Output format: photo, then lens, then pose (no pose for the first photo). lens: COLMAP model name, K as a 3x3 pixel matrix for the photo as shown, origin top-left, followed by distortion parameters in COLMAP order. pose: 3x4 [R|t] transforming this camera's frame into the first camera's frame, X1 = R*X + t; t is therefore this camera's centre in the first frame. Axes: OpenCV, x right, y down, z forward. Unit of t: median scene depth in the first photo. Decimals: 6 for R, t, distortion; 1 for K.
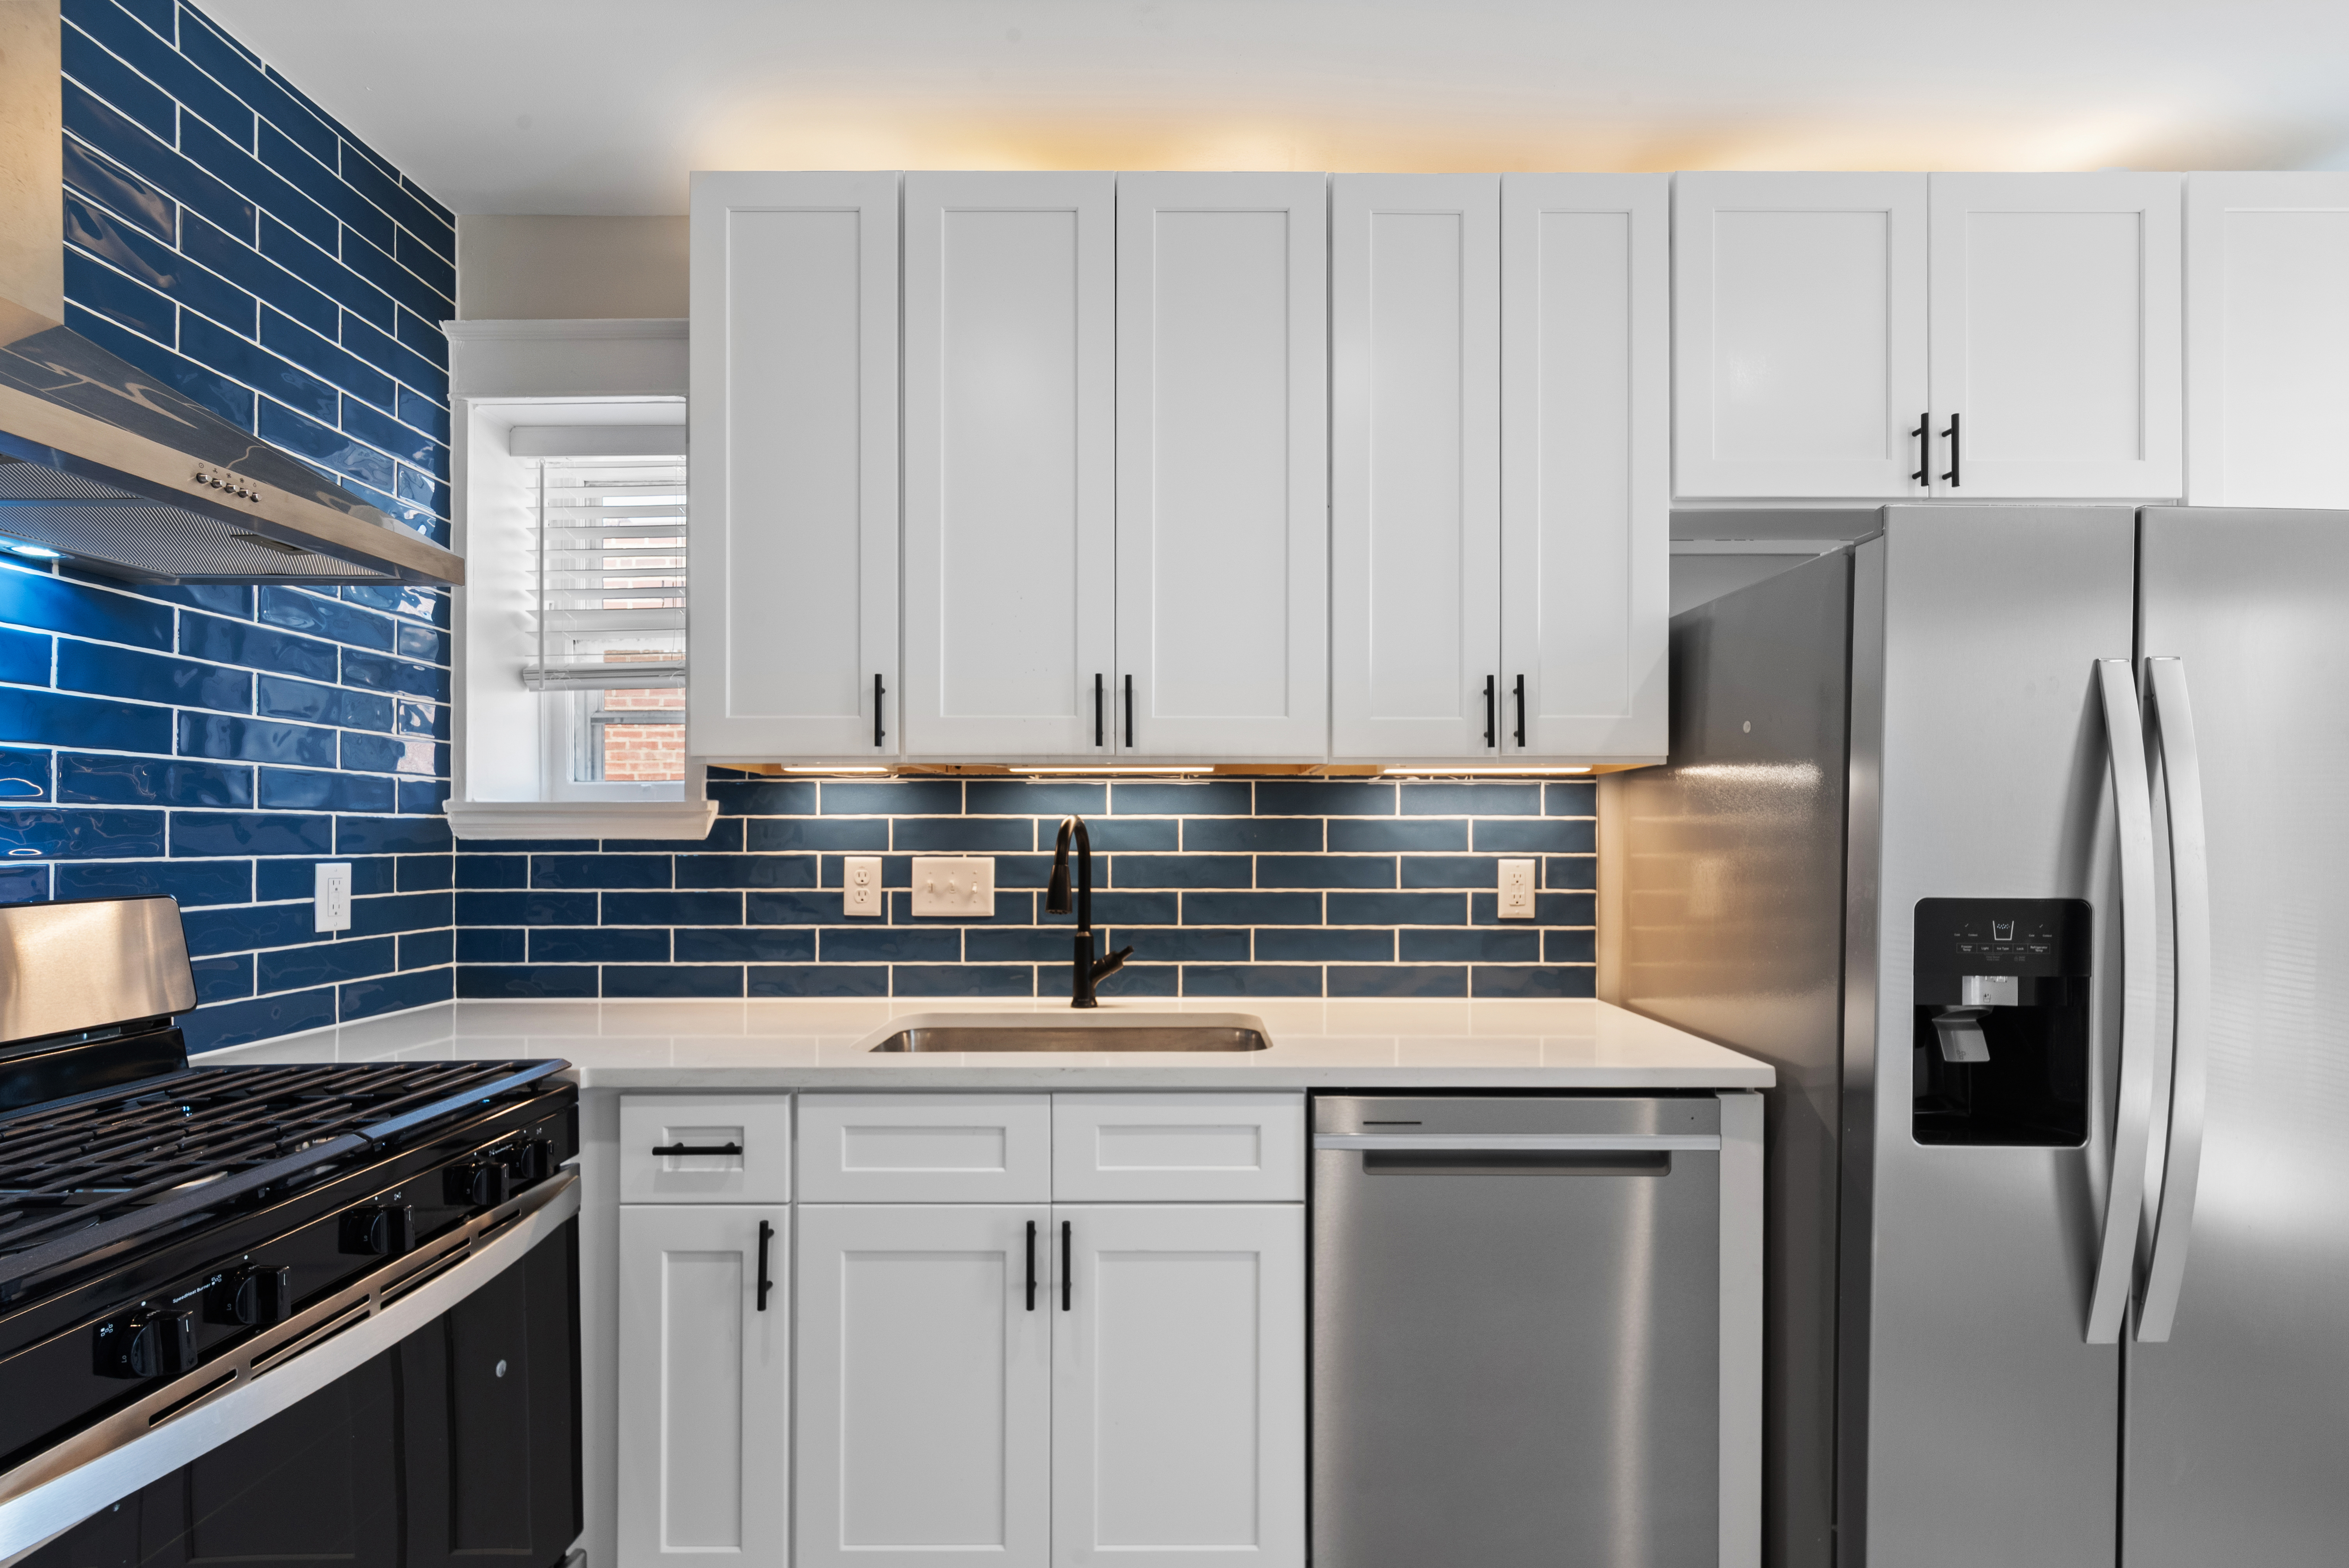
lens RADIAL K [[1032.8, 0, 1186.8], [0, 1032.8, 837.0], [0, 0, 1]] dist [0.001799, 0.001070]
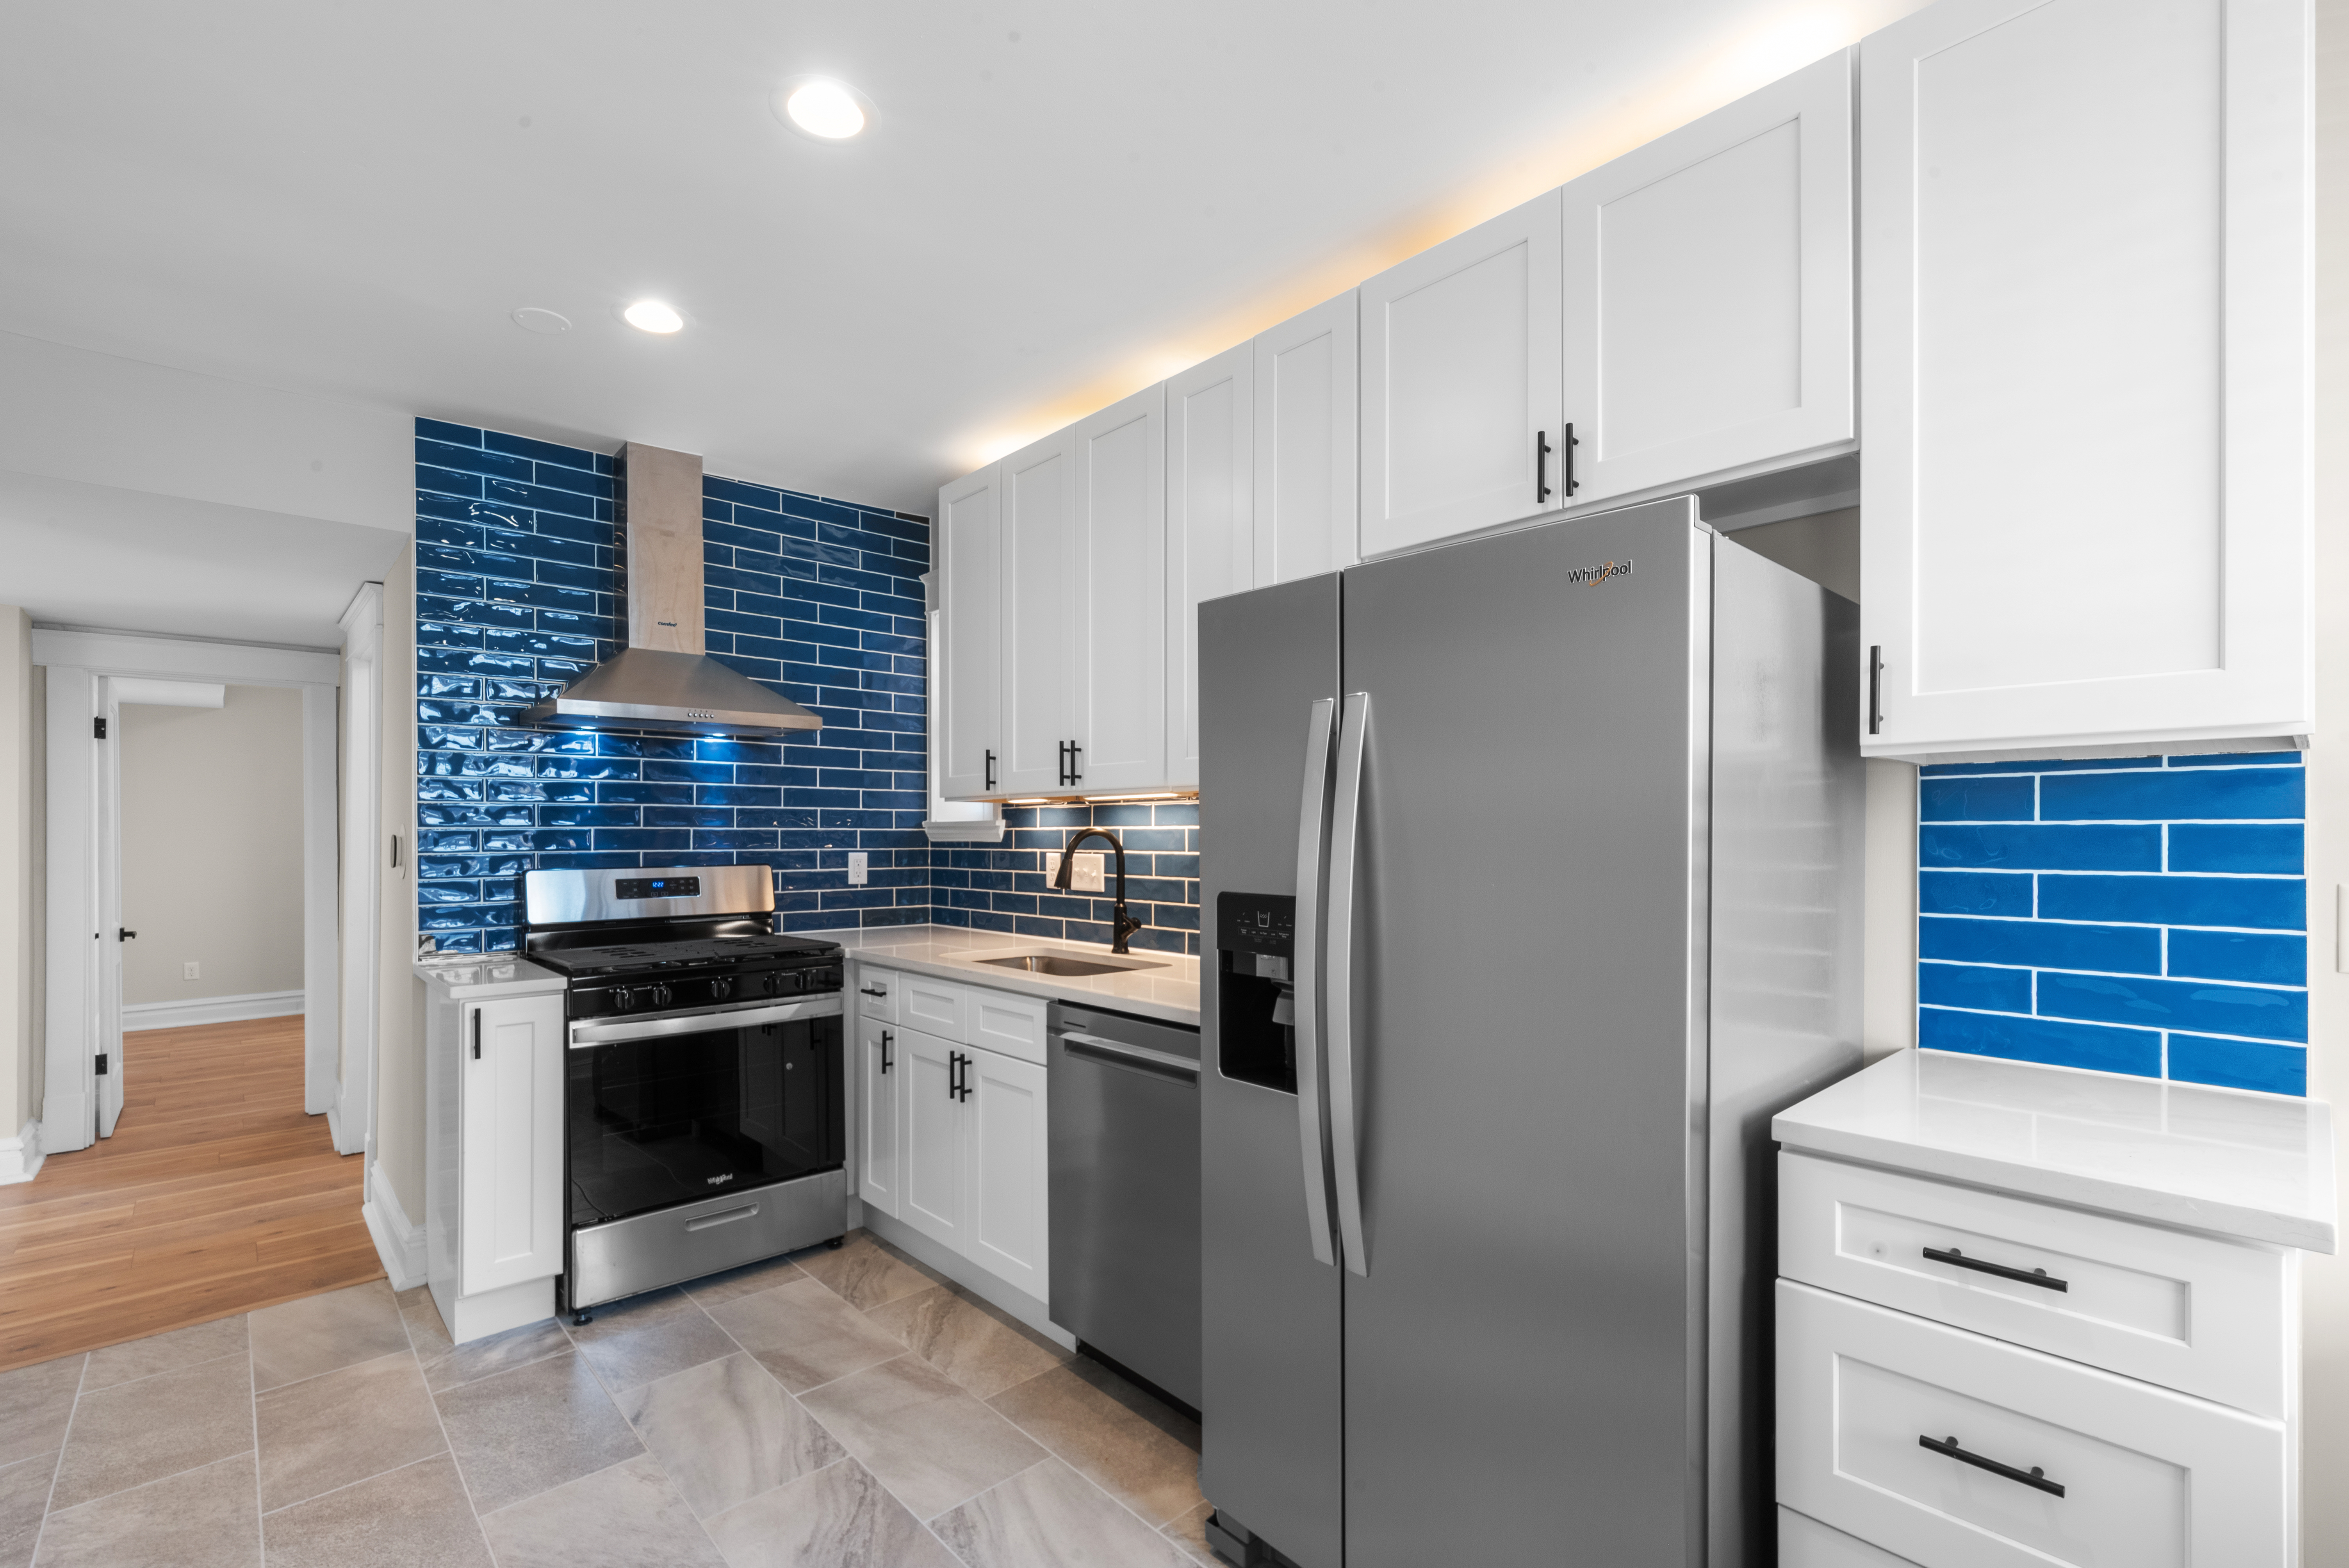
lens RADIAL K [[1032.8, 0, 1202.4], [0, 1032.8, 844.1], [0, 0, 1]] dist [0.001799, 0.001070]
pose [[0.687085, 0.005786, -0.726554, 1.086682], [0.000900, 0.999961, 0.008814, -0.009190], [0.726577, -0.006710, 0.687053, 0.043501]]
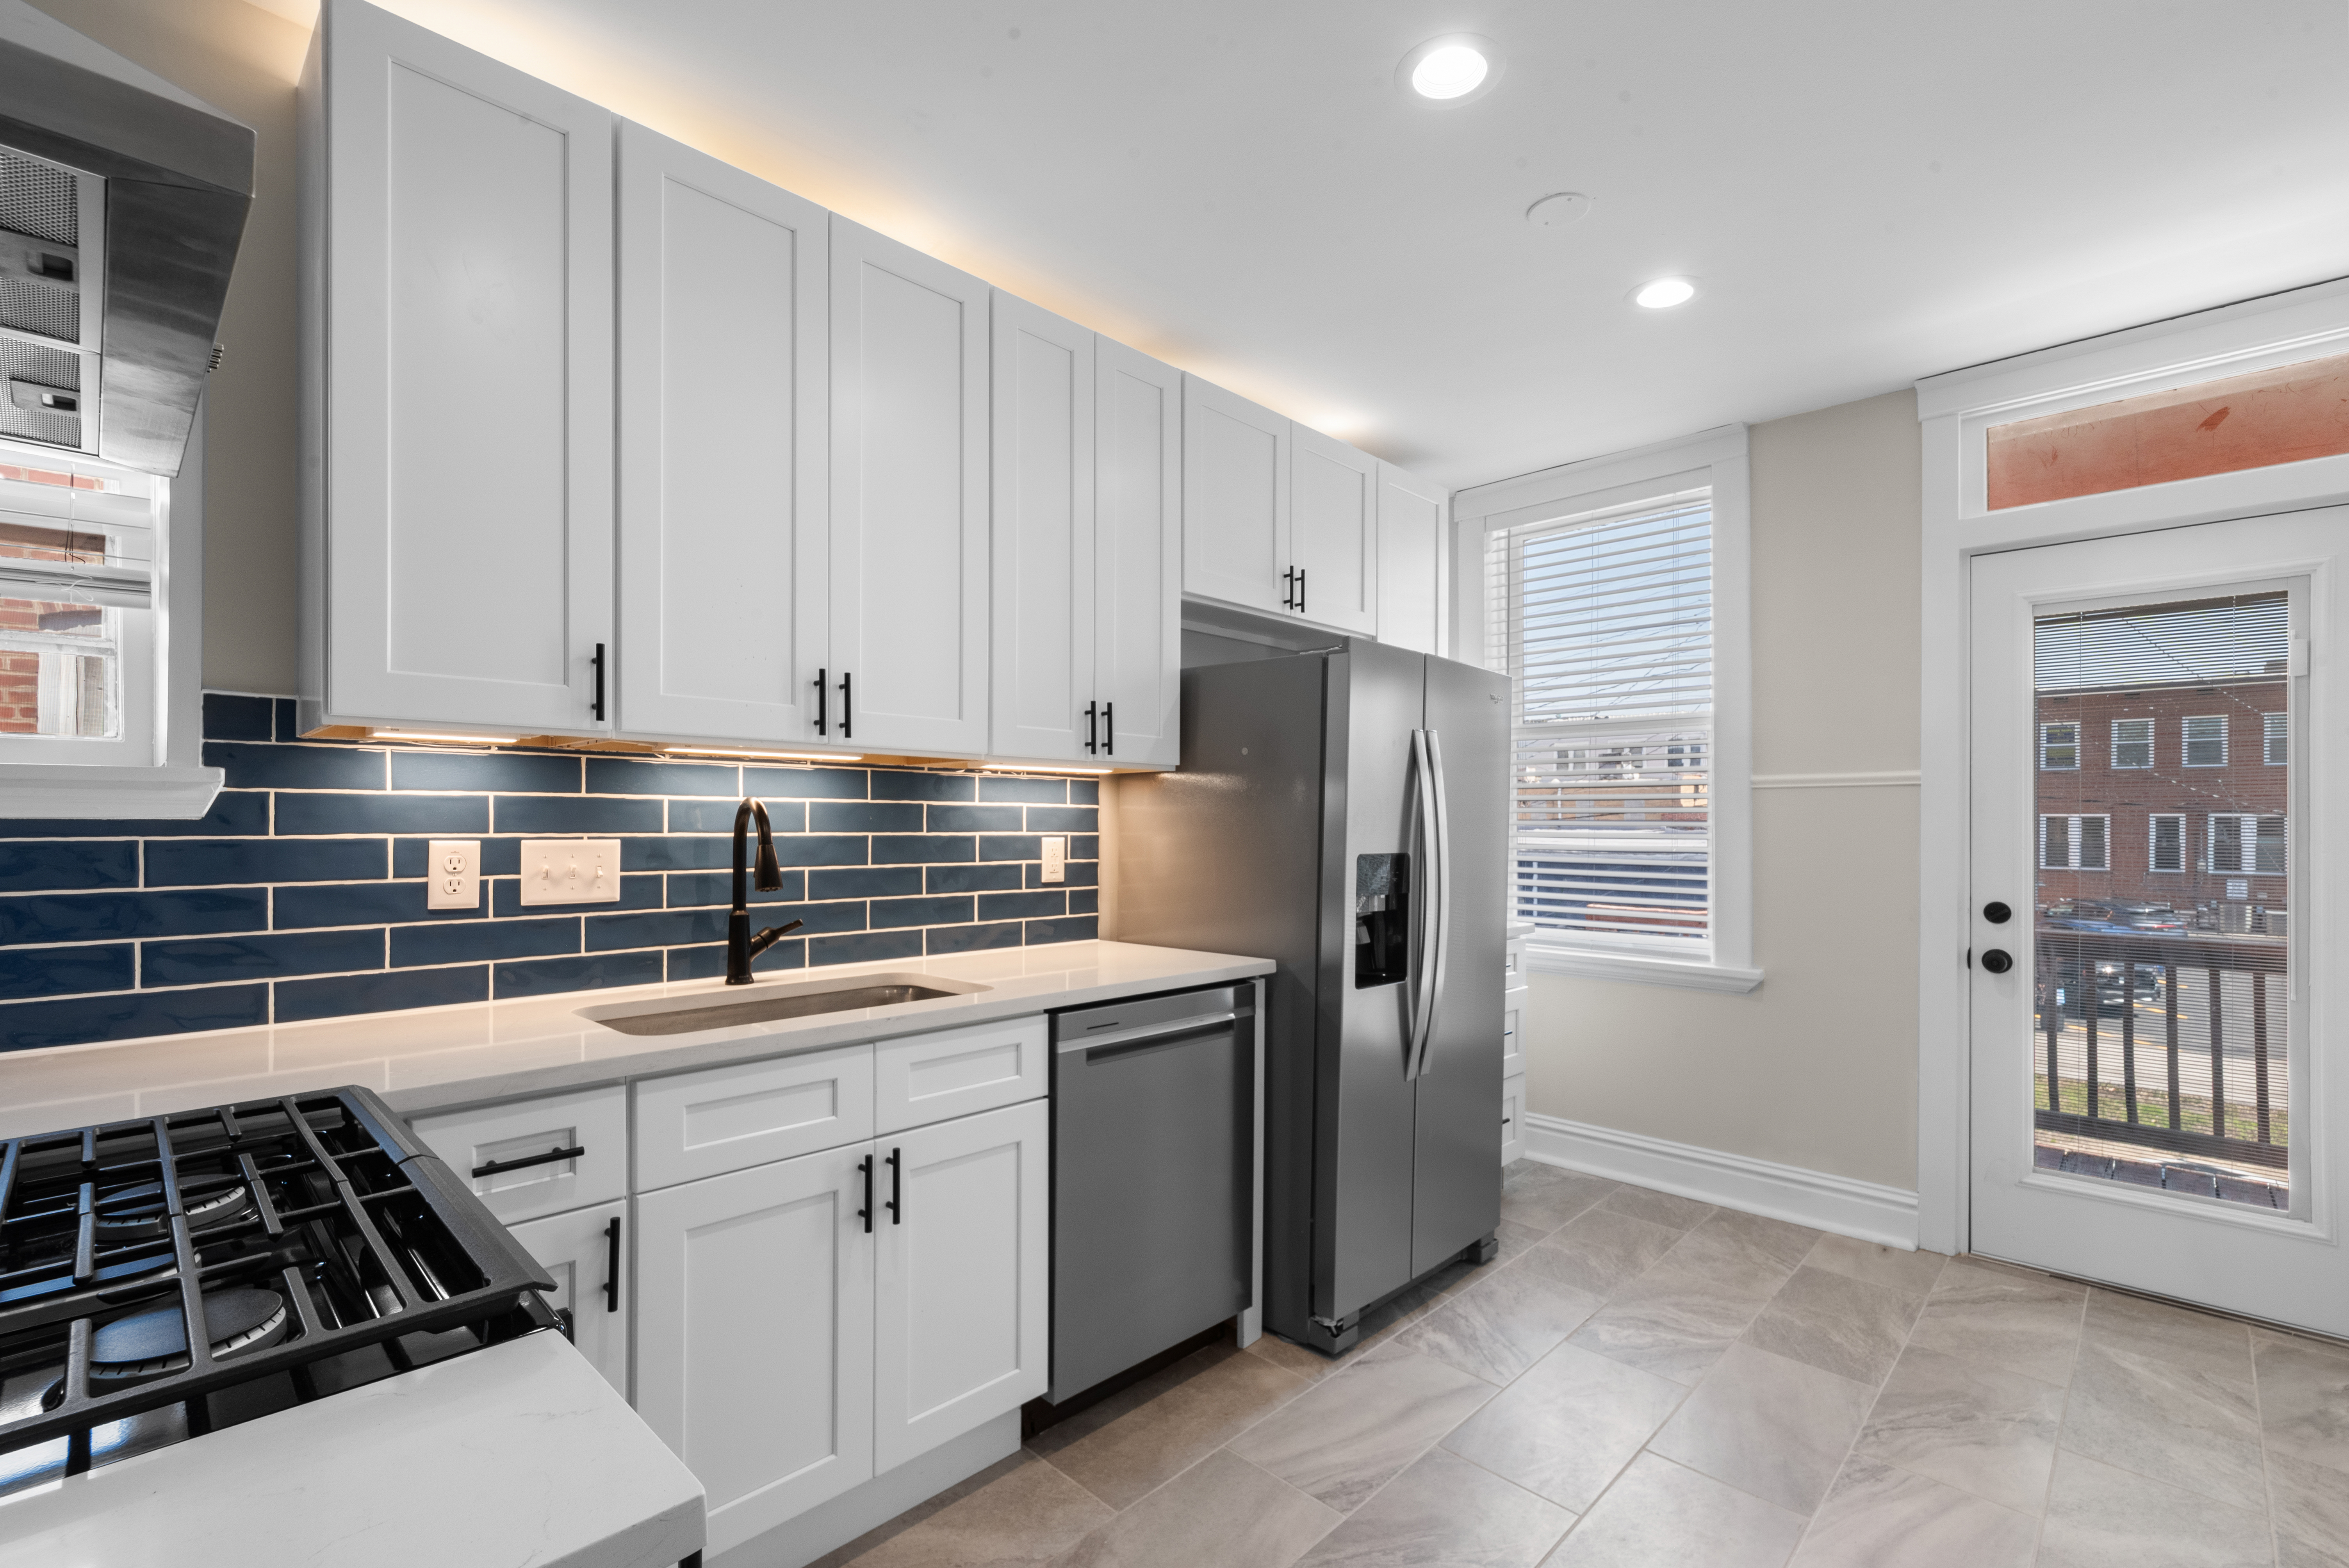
lens RADIAL K [[1032.8, 0, 1183.7], [0, 1032.8, 827.2], [0, 0, 1]] dist [0.001799, 0.001070]
pose [[0.699709, -0.001282, 0.714427, -0.523151], [-0.003443, 0.999981, 0.005167, 0.001884], [-0.714420, -0.006076, 0.699691, -0.033103]]
